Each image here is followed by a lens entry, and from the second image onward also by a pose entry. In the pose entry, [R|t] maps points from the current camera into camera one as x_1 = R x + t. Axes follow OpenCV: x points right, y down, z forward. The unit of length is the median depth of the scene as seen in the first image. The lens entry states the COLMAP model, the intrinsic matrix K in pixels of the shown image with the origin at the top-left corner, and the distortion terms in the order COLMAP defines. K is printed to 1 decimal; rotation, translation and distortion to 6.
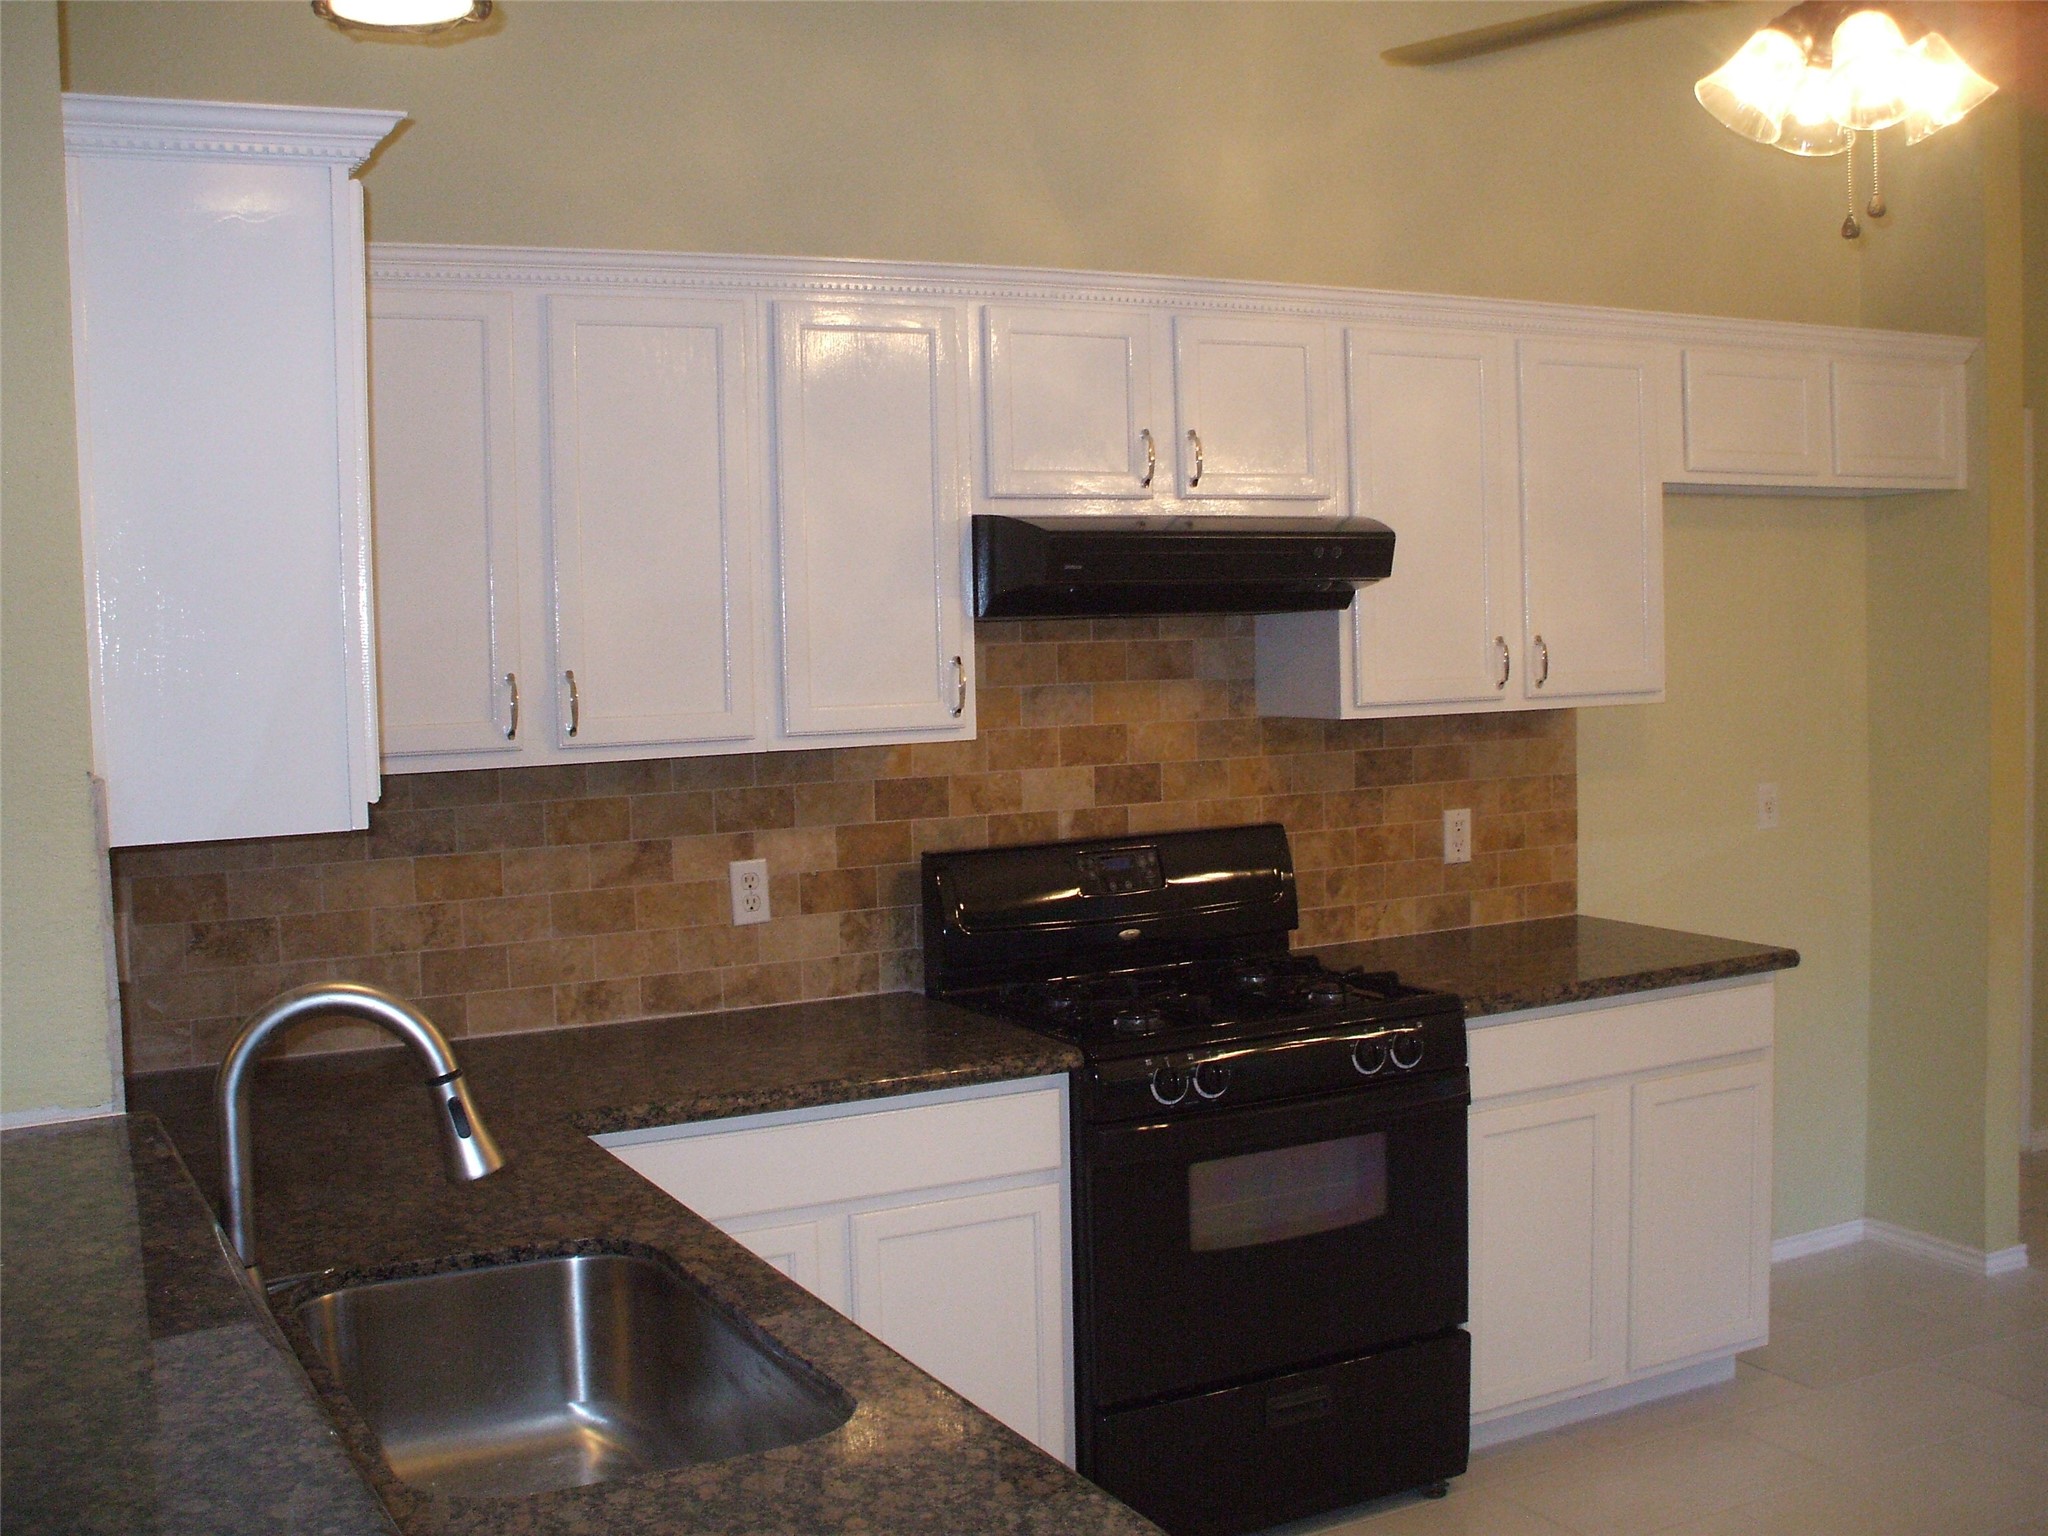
lens RADIAL K [[2245.0, 0, 1024.0], [0, 2245.0, 768.0], [0, 0, 1]] dist [-0.248799, 0.329668]
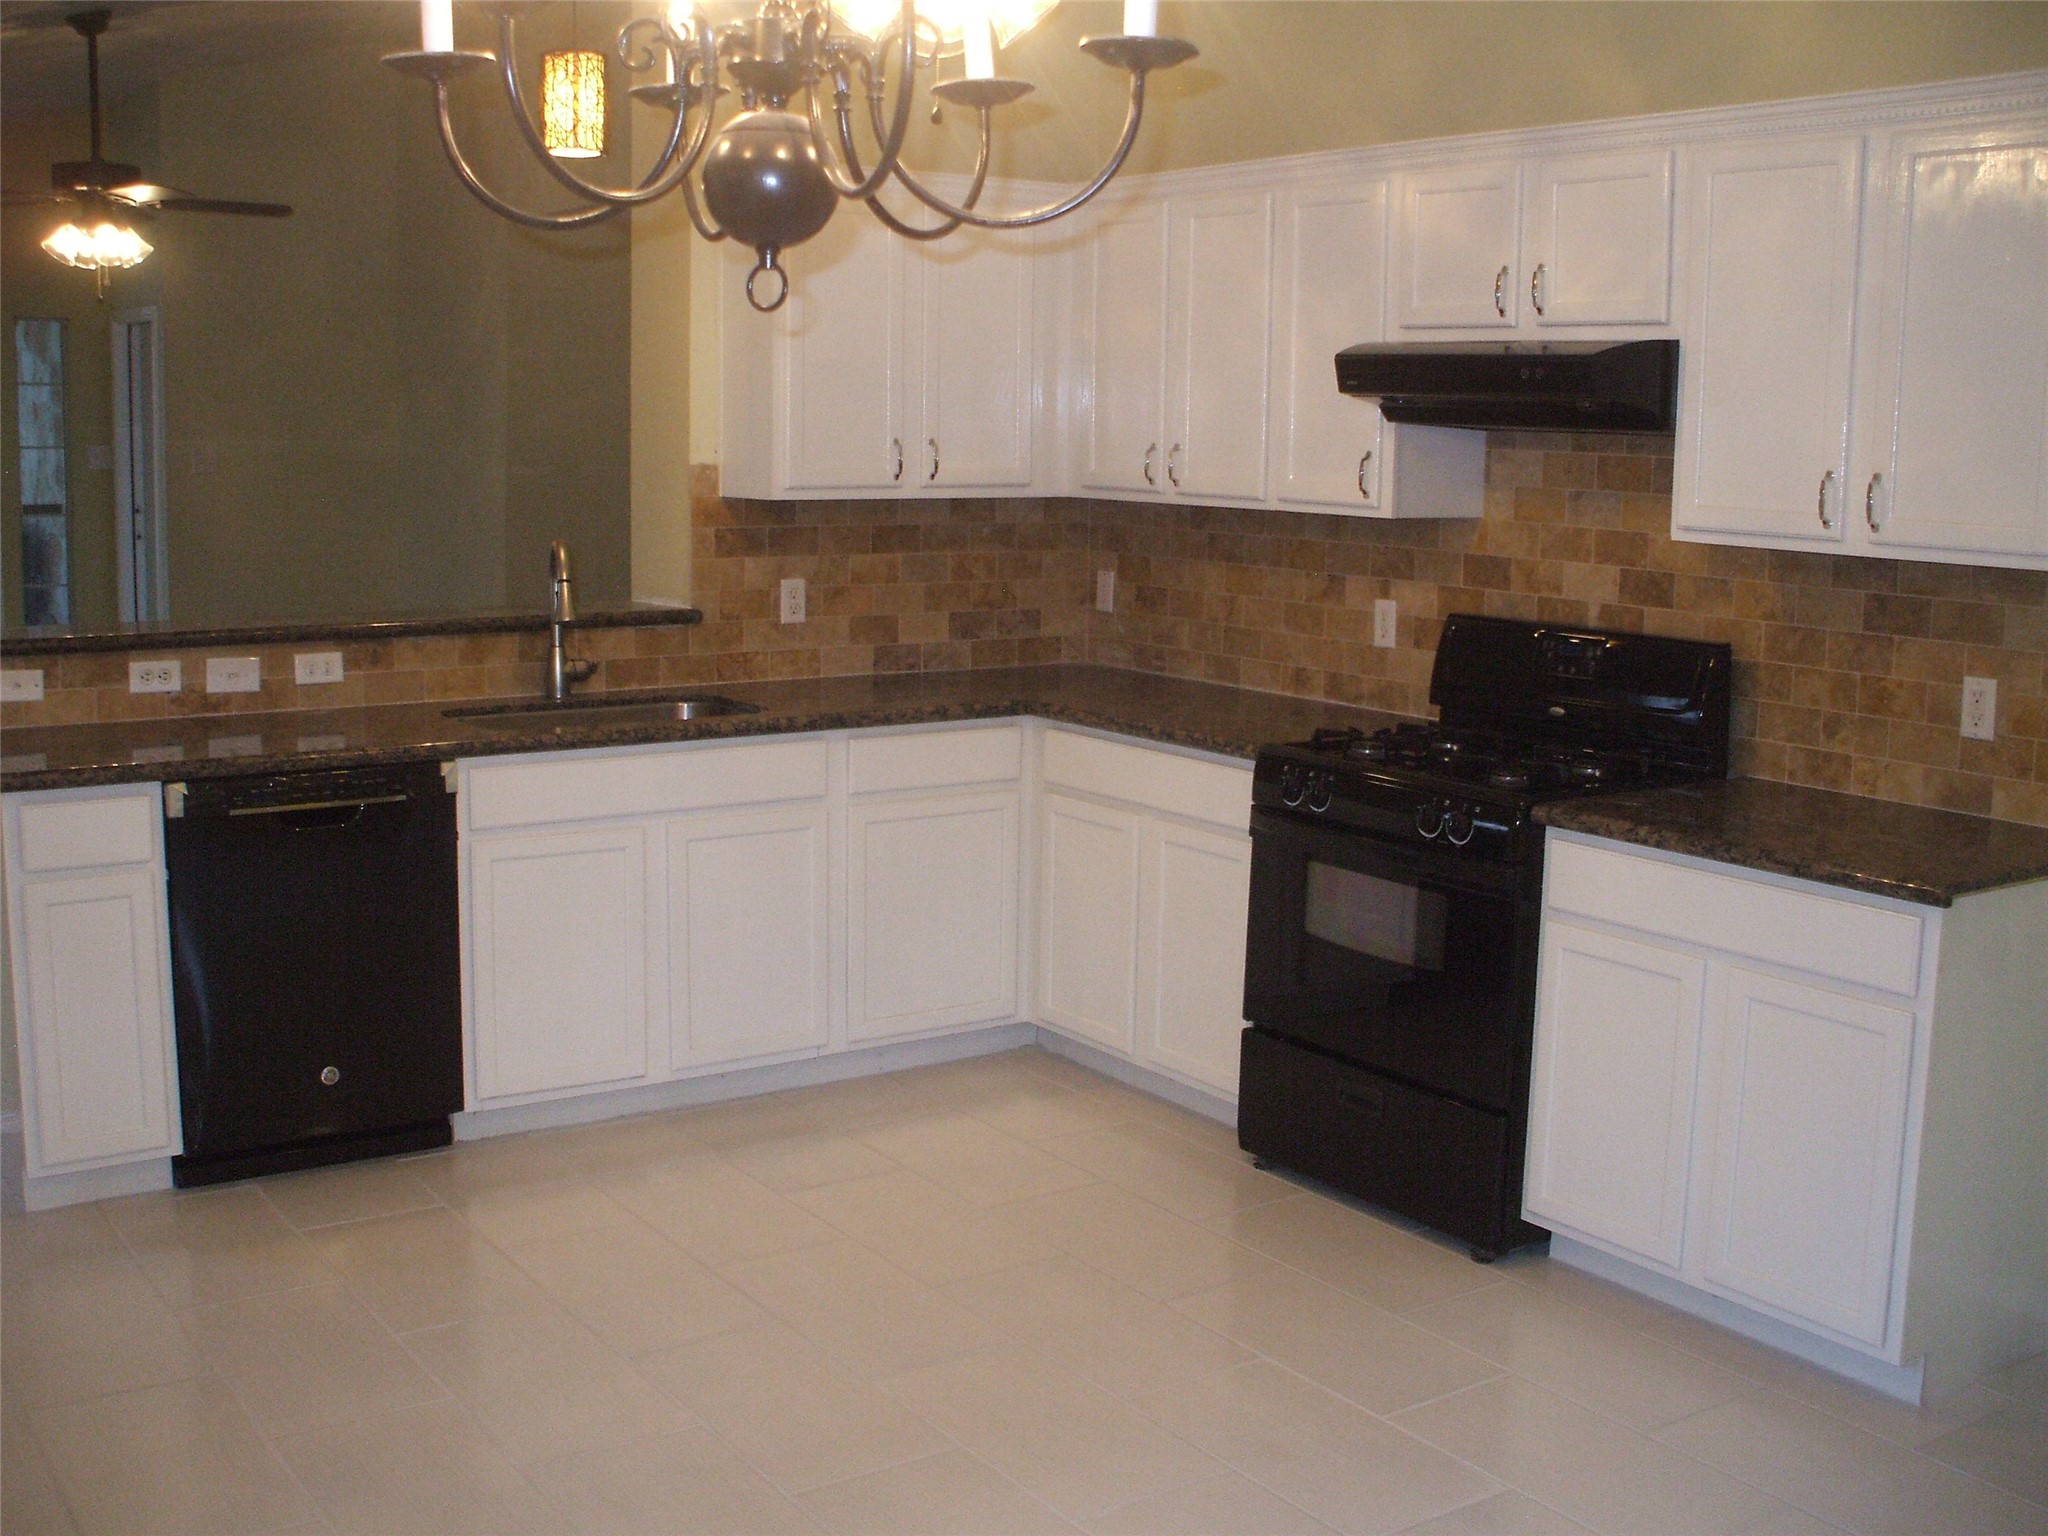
lens RADIAL K [[2245.0, 0, 1024.0], [0, 2245.0, 768.0], [0, 0, 1]] dist [-0.248799, 0.329668]
pose [[0.109276, 0.179691, -0.977635, 1.184596], [-0.091399, 0.981175, 0.170125, -0.067742], [0.989800, 0.070765, 0.123642, 0.631644]]
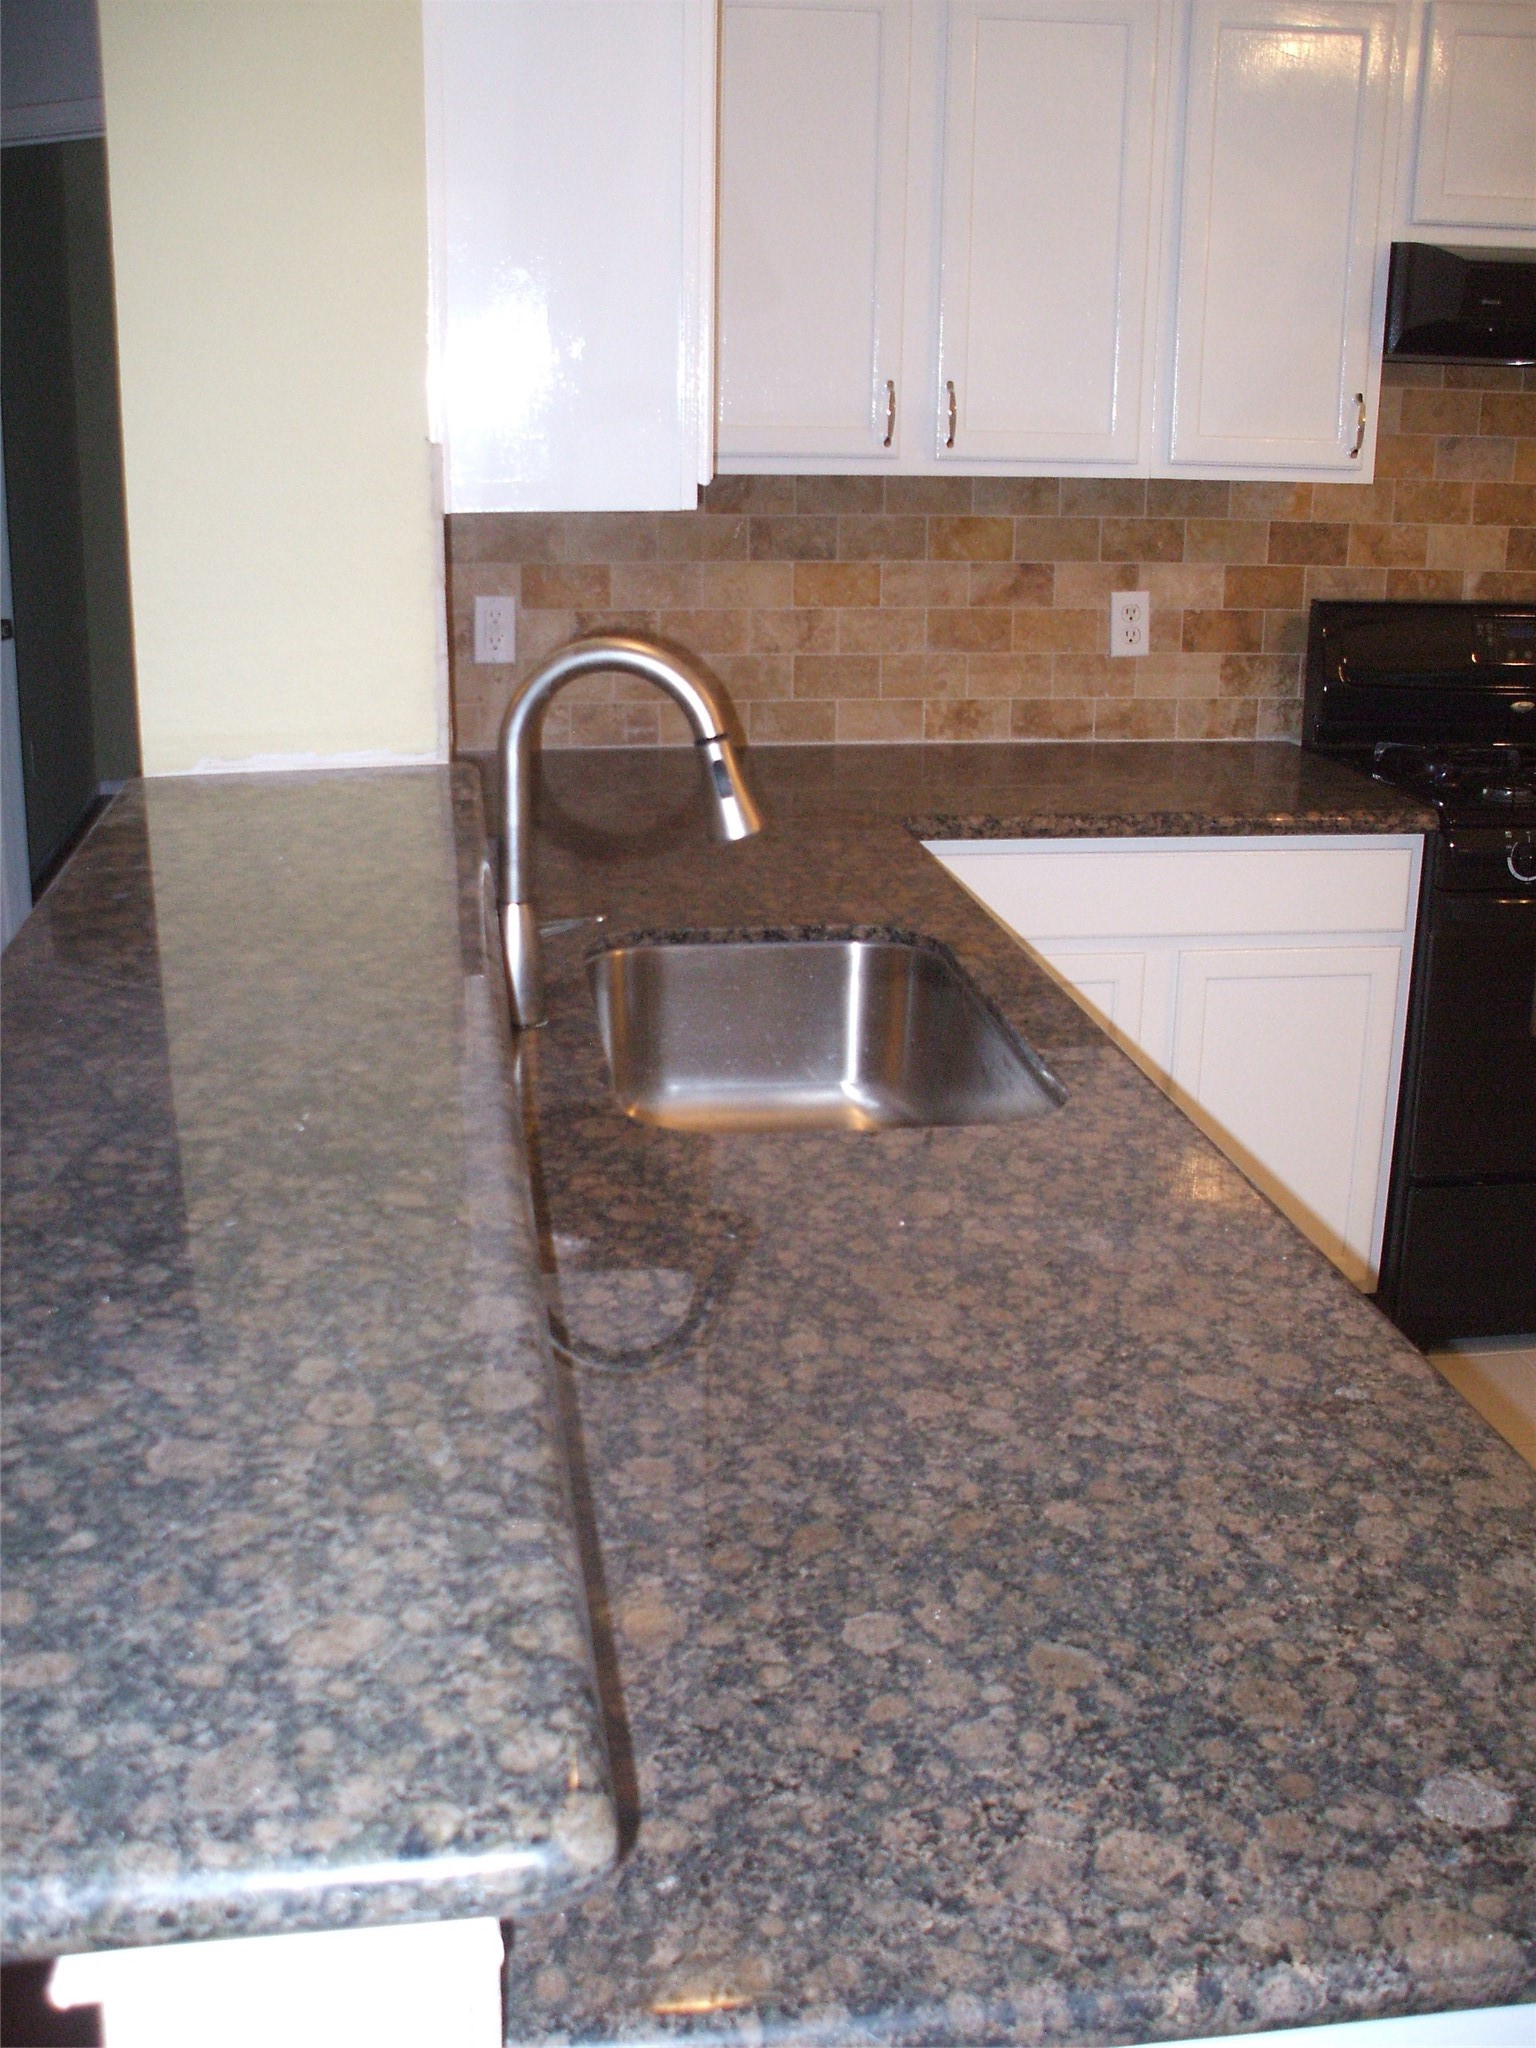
lens RADIAL K [[2245.0, 0, 752.1], [0, 2245.0, 1060.5], [0, 0, 1]] dist [-0.248799, 0.329668]
pose [[0.938458, 0.134333, -0.318201, 0.057695], [-0.057741, 0.969321, 0.238919, 0.018846], [0.340533, -0.205842, 0.917424, 0.007095]]
